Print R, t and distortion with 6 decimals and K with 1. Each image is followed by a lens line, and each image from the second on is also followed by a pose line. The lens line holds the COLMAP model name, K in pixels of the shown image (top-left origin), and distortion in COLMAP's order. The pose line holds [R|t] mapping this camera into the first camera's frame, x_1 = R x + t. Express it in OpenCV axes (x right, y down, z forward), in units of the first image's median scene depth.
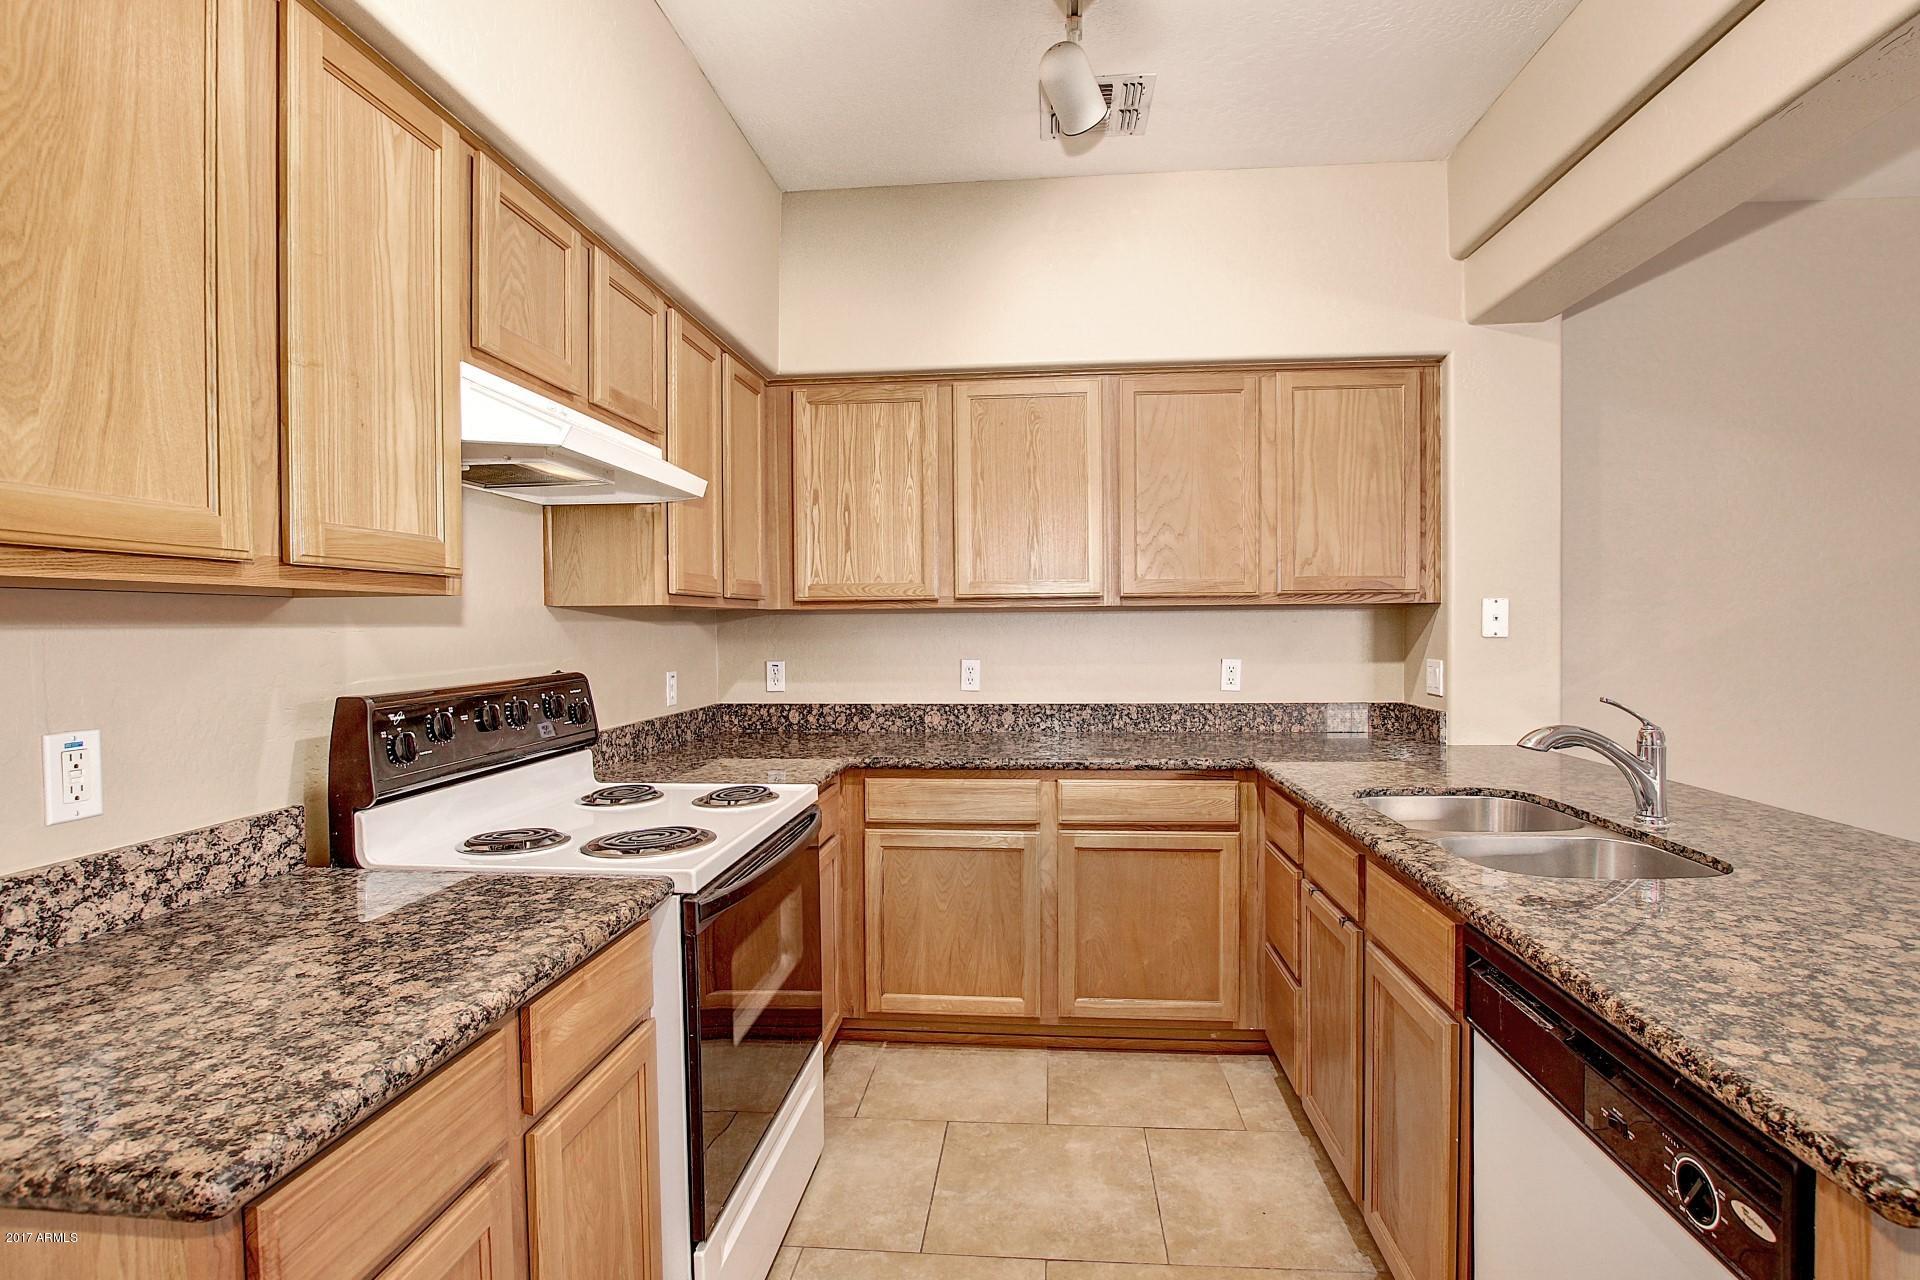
lens RADIAL K [[922.9, 0, 960.0], [0, 922.9, 640.0], [0, 0, 1]] dist [-0.027686, 0.003536]
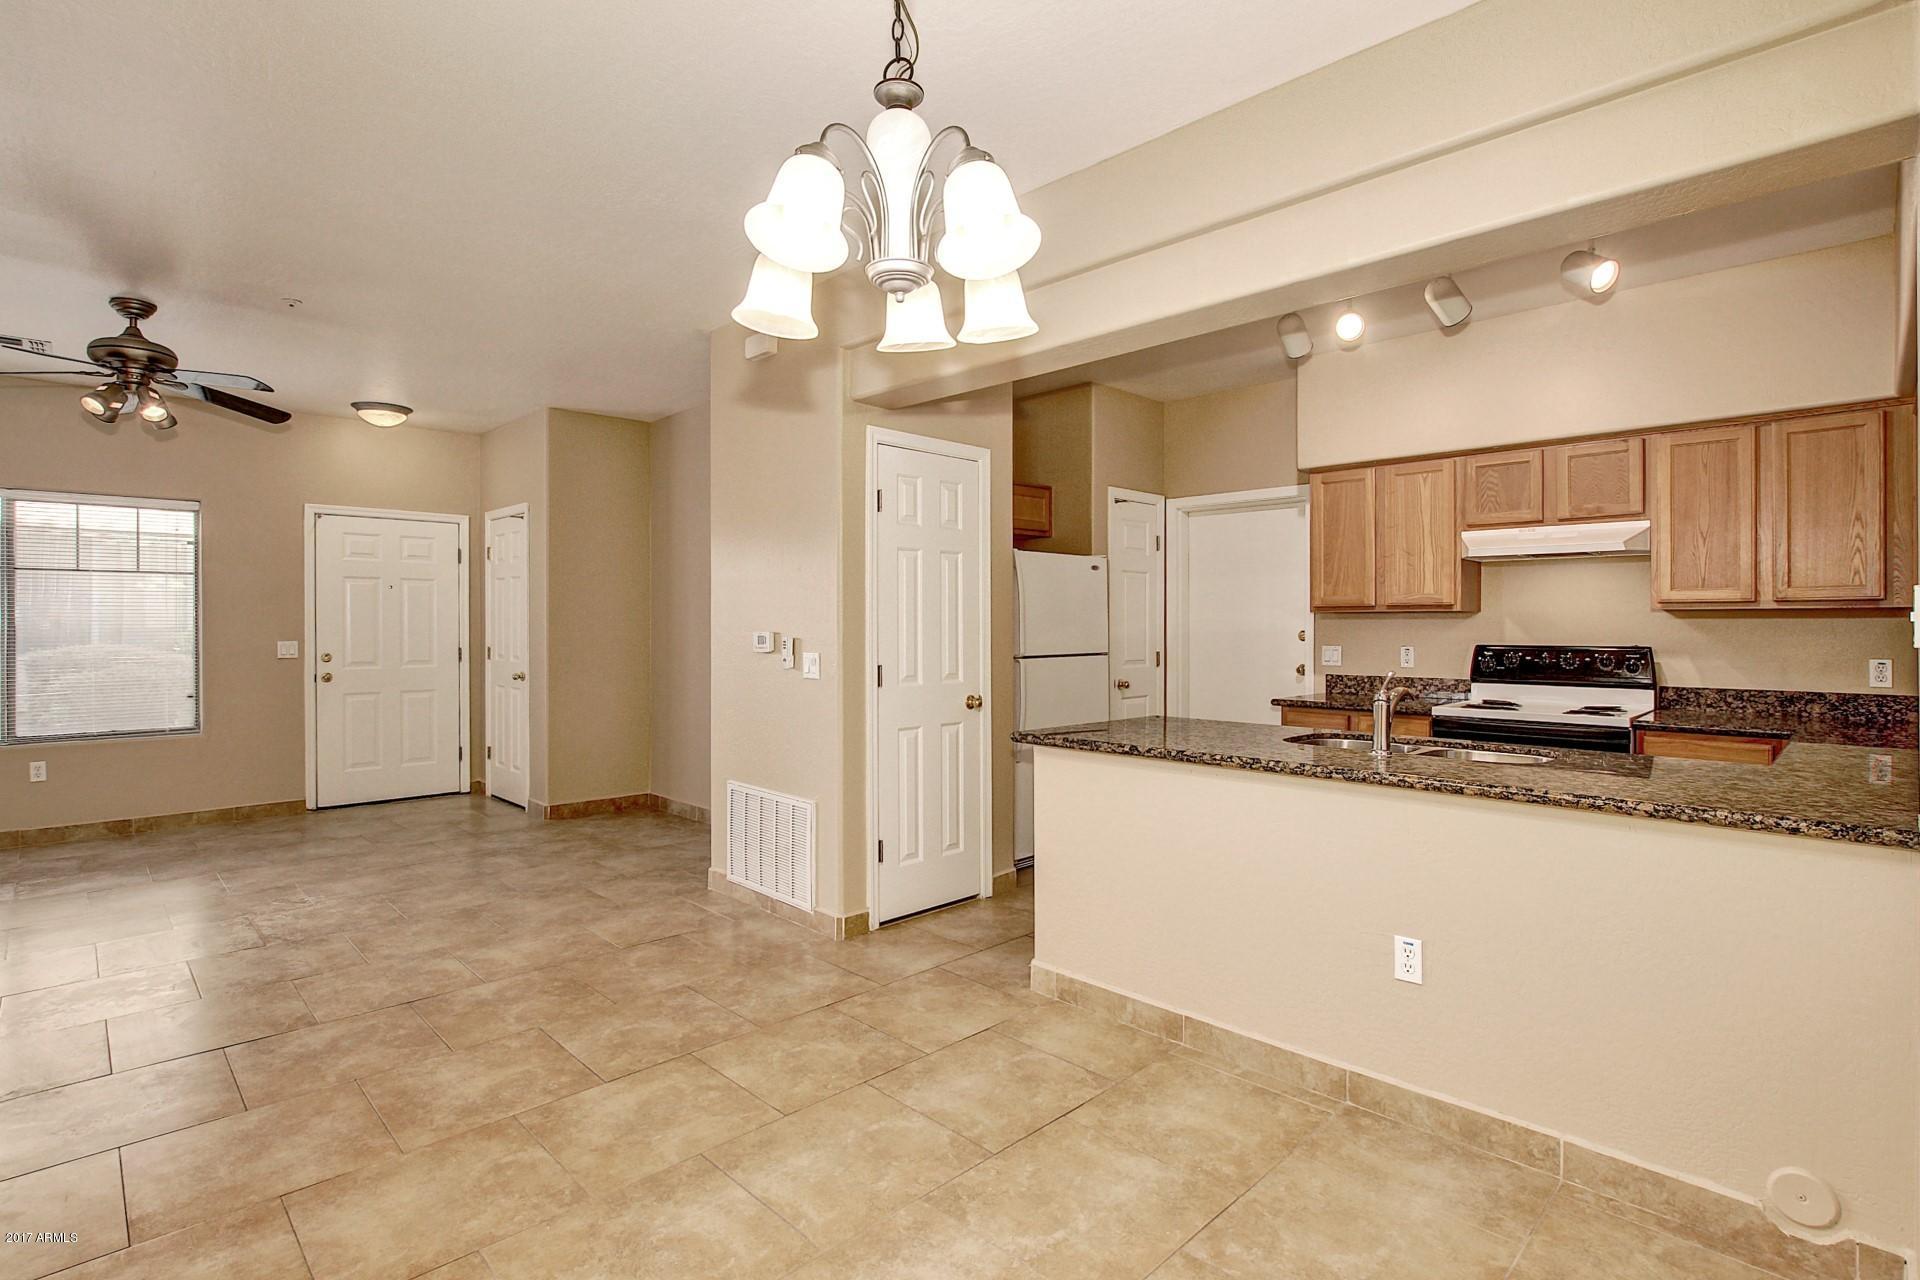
lens RADIAL K [[922.7, 0, 973.7], [0, 922.7, 625.0], [0, 0, 1]] dist [-0.019725, 0.000585]
pose [[-0.643226, 0.009929, -0.765612, 1.389826], [-0.007498, 0.999786, 0.019265, -0.024922], [0.765640, 0.018132, -0.643014, 0.861649]]
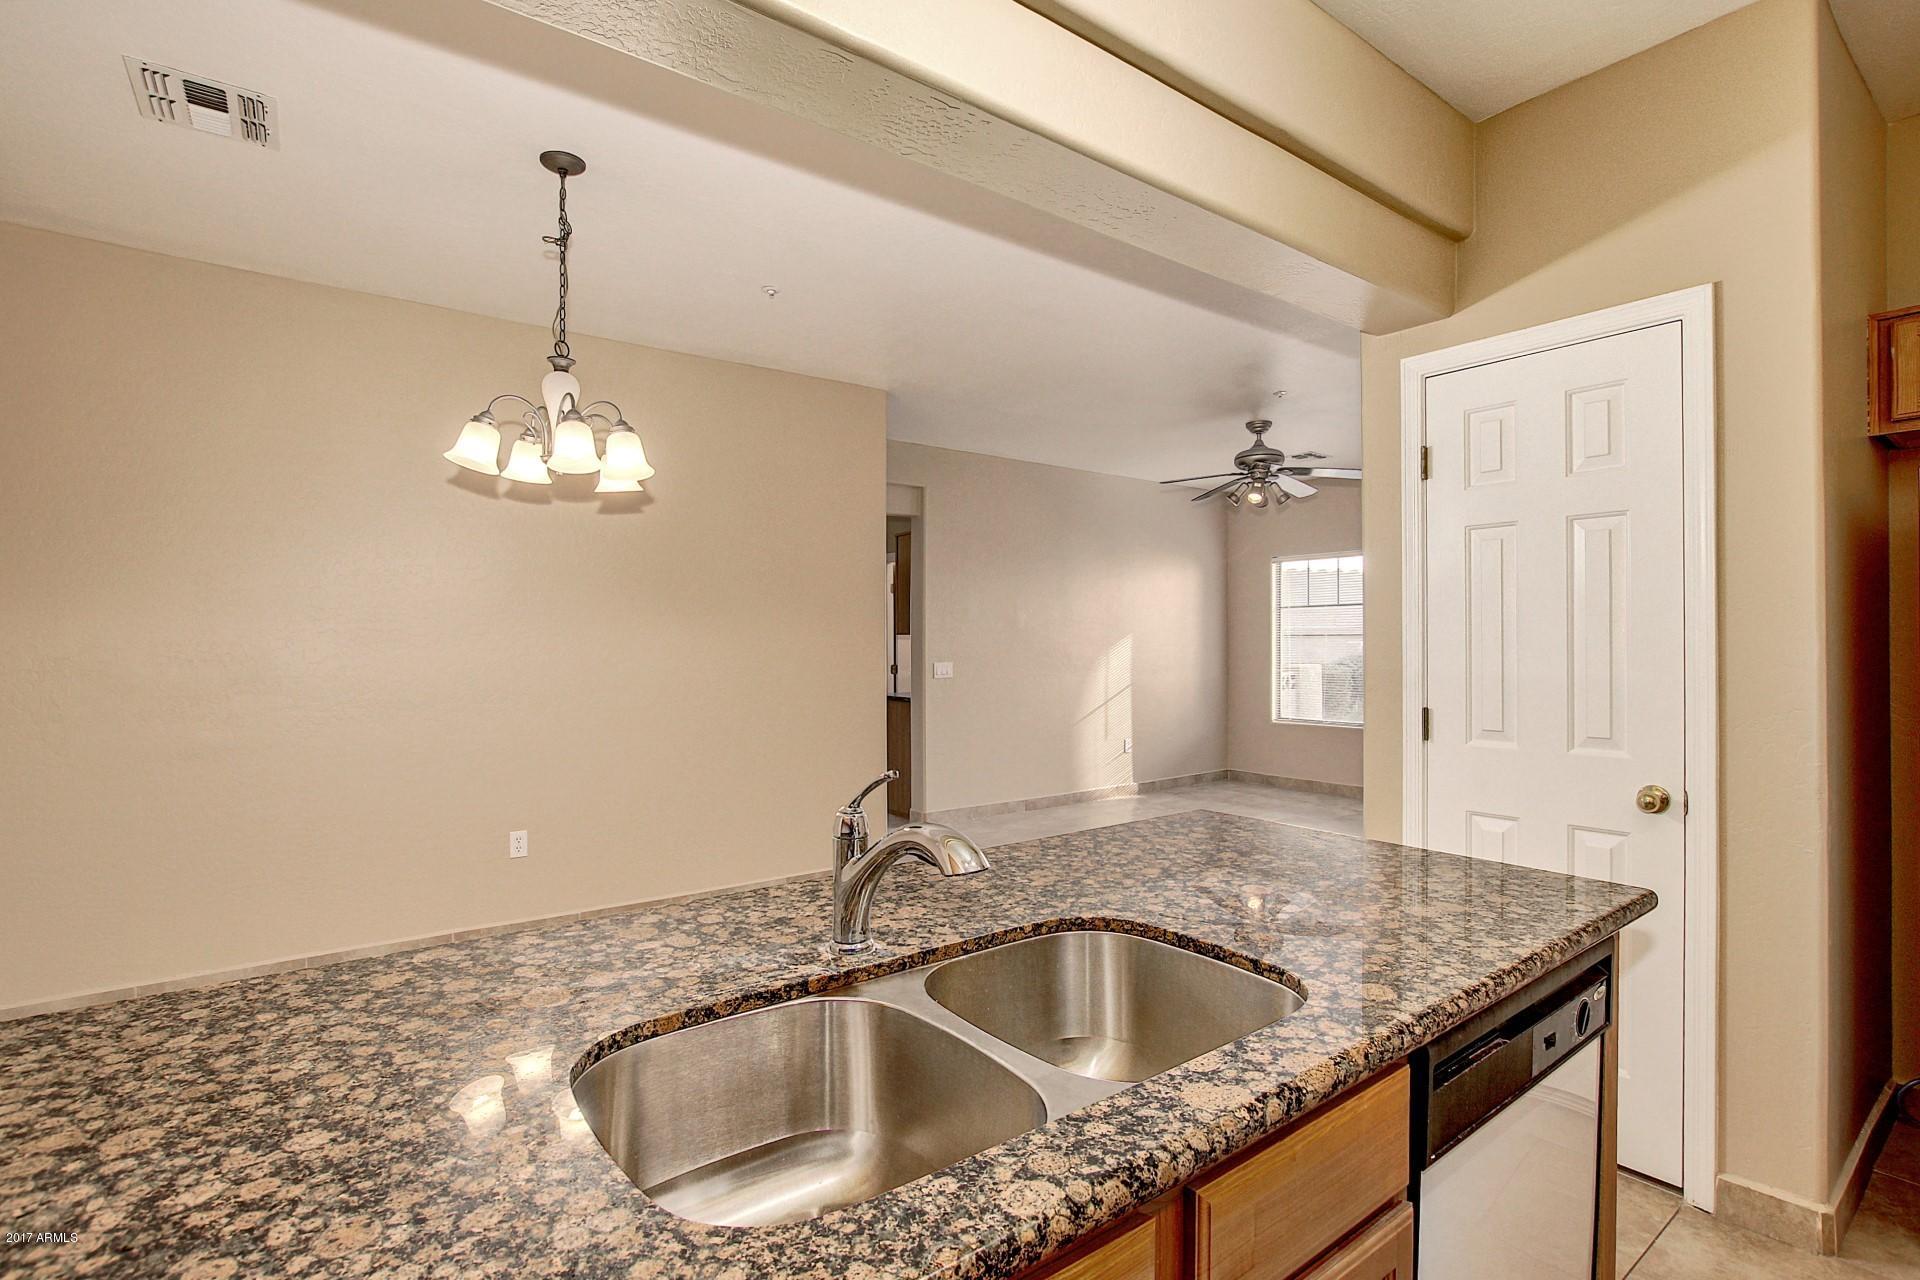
lens RADIAL K [[905.7, 0, 970.1], [0, 905.7, 623.3], [0, 0, 1]] dist [-0.032310, 0.003521]
pose [[-0.673822, 0.025821, 0.738442, 0.113786], [0.021427, 0.999652, -0.015402, -0.017617], [-0.738583, 0.005445, -0.674141, 0.813452]]
